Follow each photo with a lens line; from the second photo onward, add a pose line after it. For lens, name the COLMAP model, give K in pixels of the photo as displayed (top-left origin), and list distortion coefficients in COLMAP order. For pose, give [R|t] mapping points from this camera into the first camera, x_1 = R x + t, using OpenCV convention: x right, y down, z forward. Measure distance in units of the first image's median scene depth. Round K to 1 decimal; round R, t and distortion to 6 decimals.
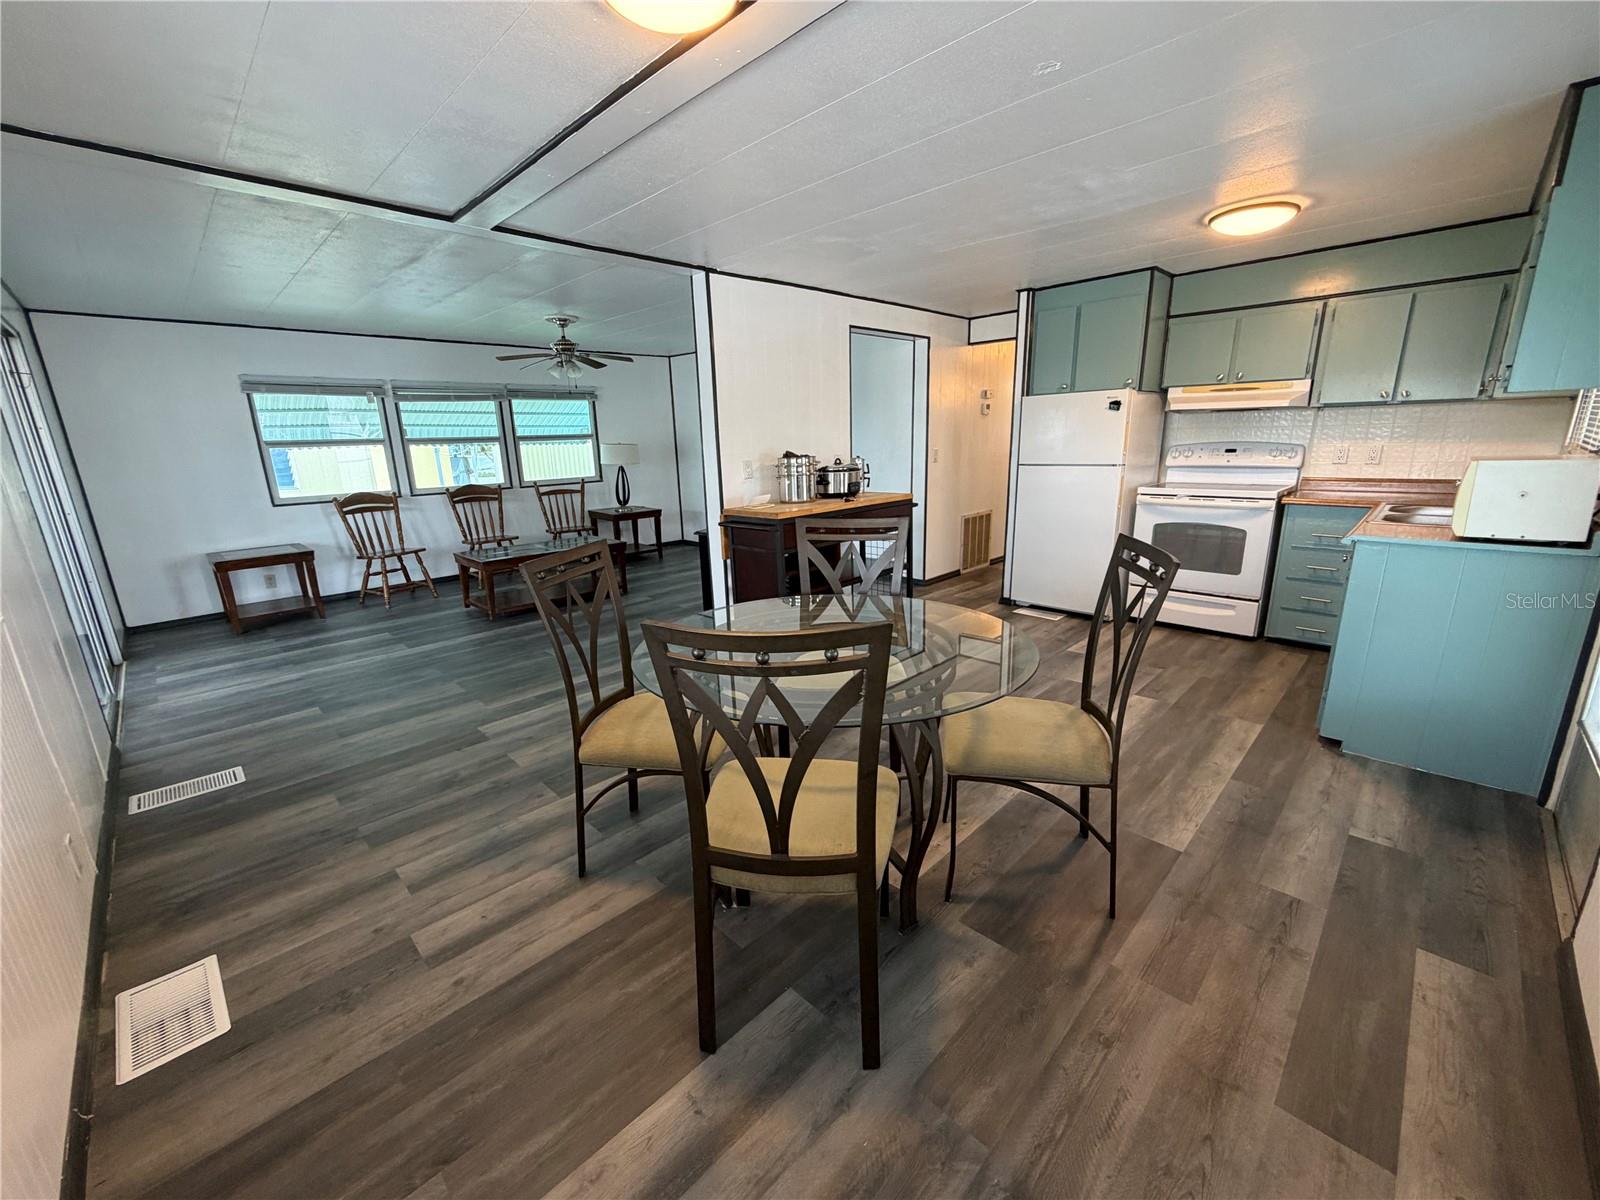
lens RADIAL K [[640.7, 0, 796.8], [0, 640.7, 600.3], [0, 0, 1]] dist [-0.001469, 0.000295]
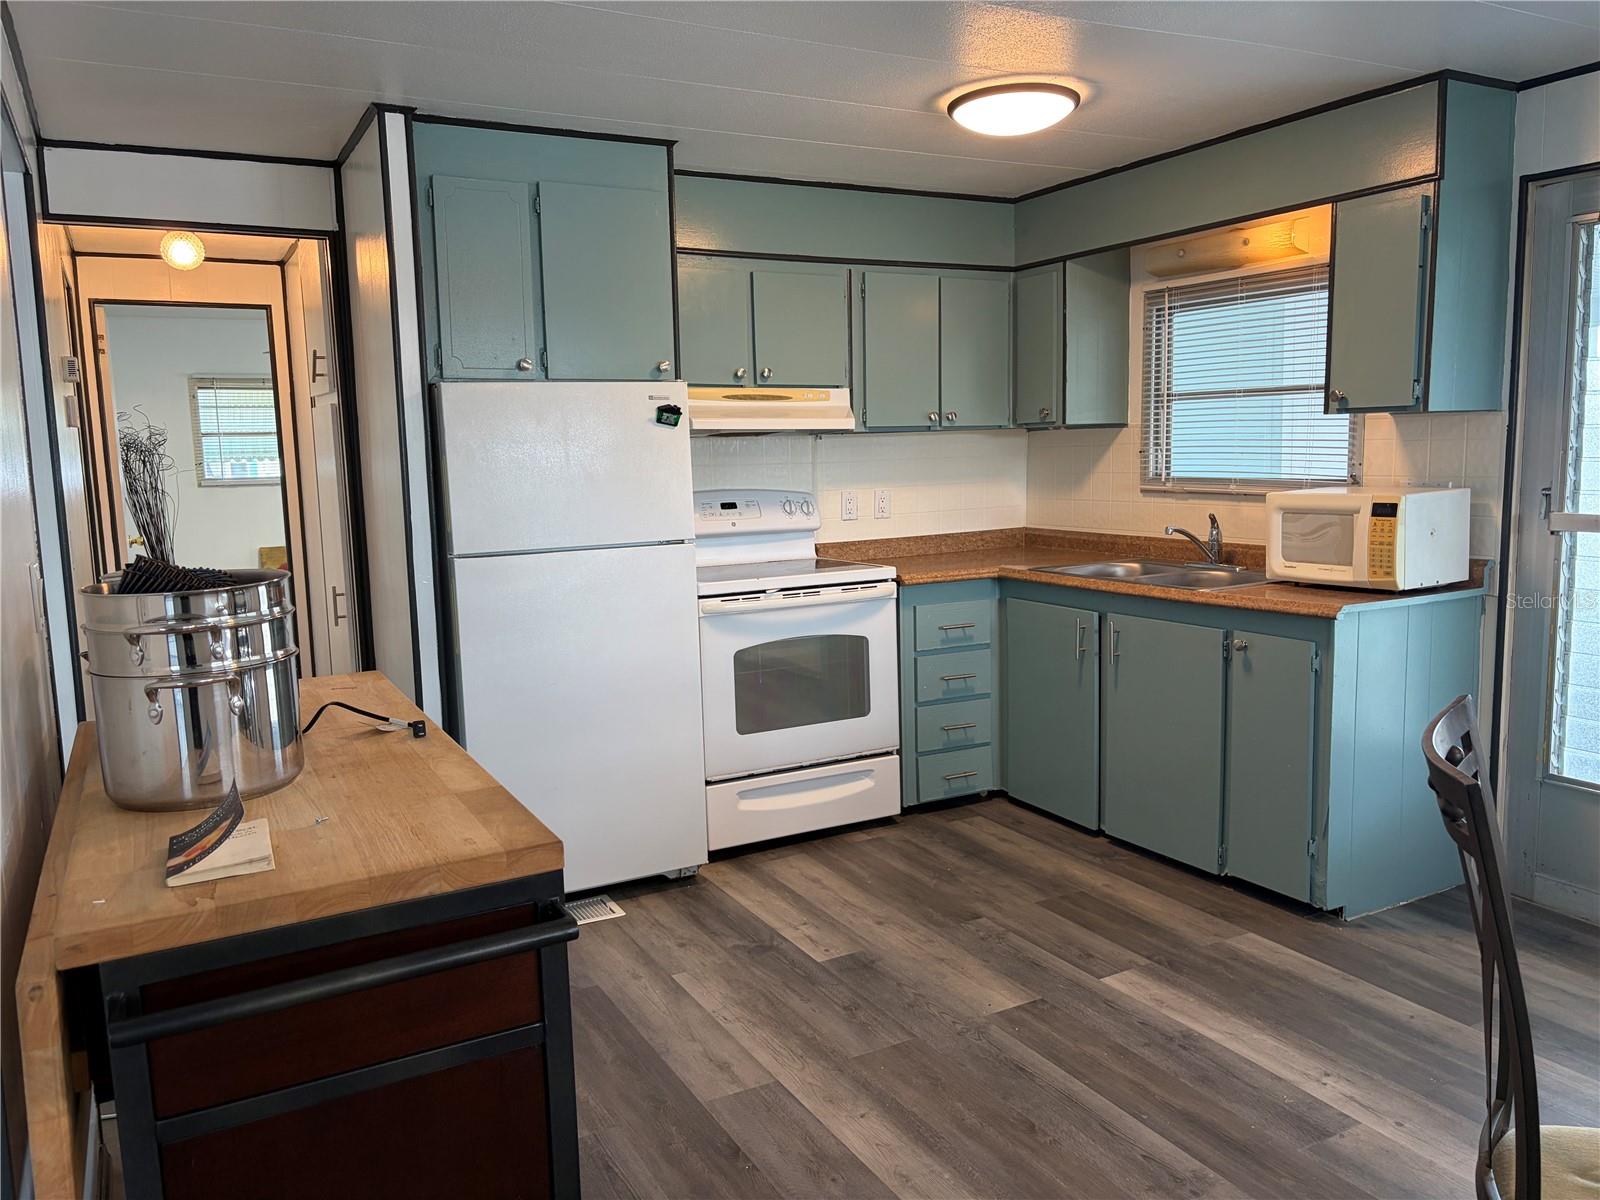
lens RADIAL K [[1213.1, 0, 797.2], [0, 1213.1, 606.7], [0, 0, 1]] dist [0.054610, -0.063381]
pose [[0.281631, -0.104660, 0.953798, -0.257819], [0.257466, 0.965823, 0.029956, -0.137657], [-0.924335, 0.237134, 0.298952, 0.543217]]
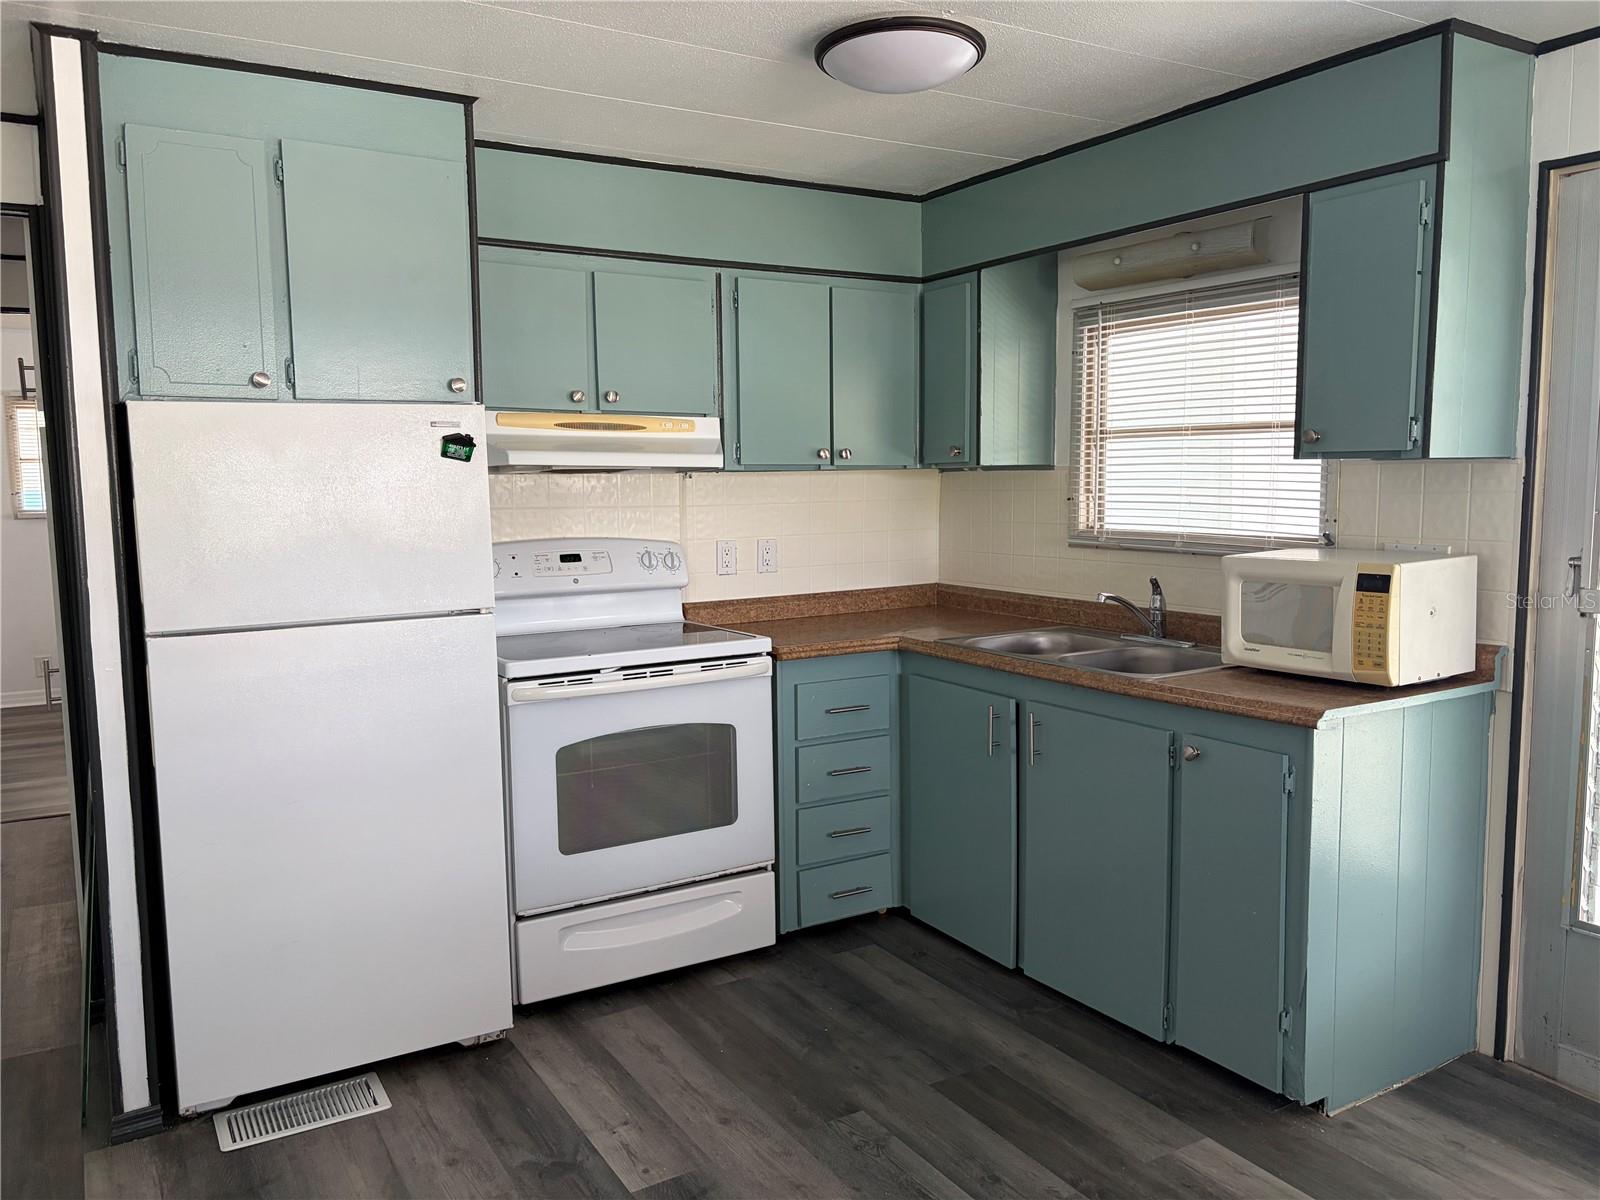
lens RADIAL K [[1213.1, 0, 798.6], [0, 1213.1, 604.6], [0, 0, 1]] dist [0.054610, -0.063381]
pose [[0.237800, -0.077765, 0.968196, -0.092330], [0.249653, 0.968196, 0.016447, -0.146584], [-0.938682, 0.237802, 0.249651, 0.536007]]
